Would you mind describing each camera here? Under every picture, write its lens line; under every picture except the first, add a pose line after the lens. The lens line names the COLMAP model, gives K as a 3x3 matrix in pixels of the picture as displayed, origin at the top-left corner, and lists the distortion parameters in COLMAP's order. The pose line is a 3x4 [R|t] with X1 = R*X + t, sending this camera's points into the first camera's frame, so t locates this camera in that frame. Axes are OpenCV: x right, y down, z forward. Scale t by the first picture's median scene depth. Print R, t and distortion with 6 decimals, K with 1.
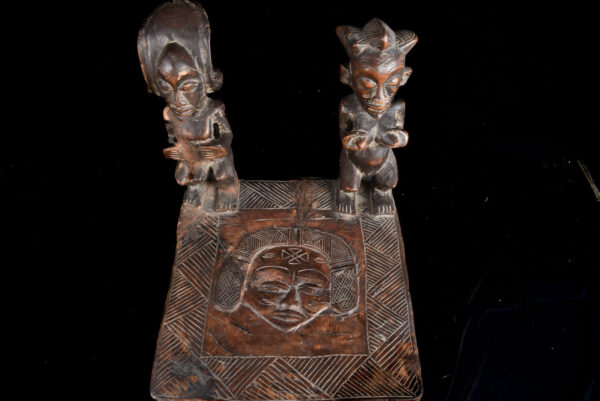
lens RADIAL K [[472.5, 0, 299.5], [0, 472.5, 201.0], [0, 0, 1]] dist [-0.098151, -0.008700]
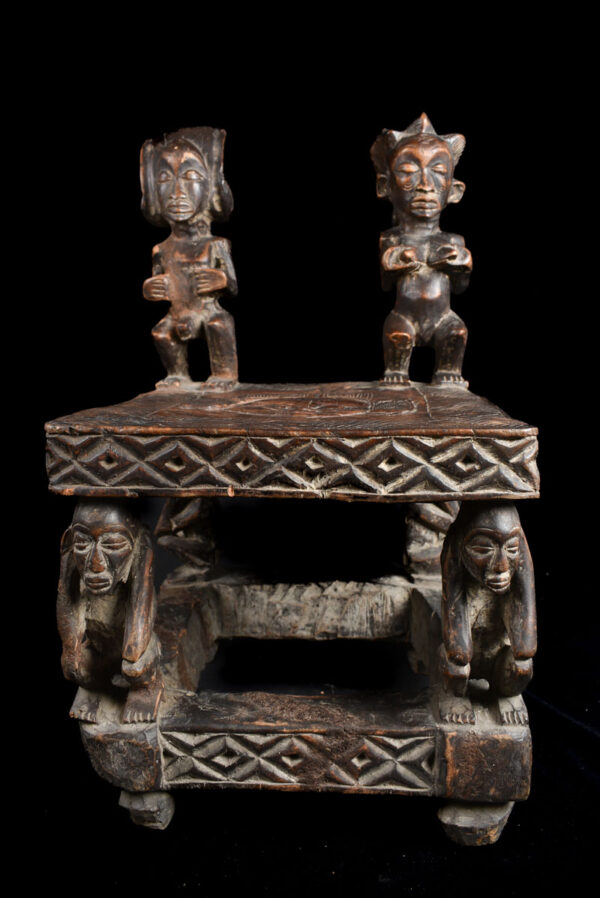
lens RADIAL K [[707.2, 0, 300.5], [0, 707.2, 448.7], [0, 0, 1]] dist [-0.098151, -0.008700]
pose [[0.997199, 0.006463, -0.074517, 0.047126], [-0.051563, 0.781098, -0.622276, 0.826774], [0.054183, 0.624375, 0.779243, 0.319961]]
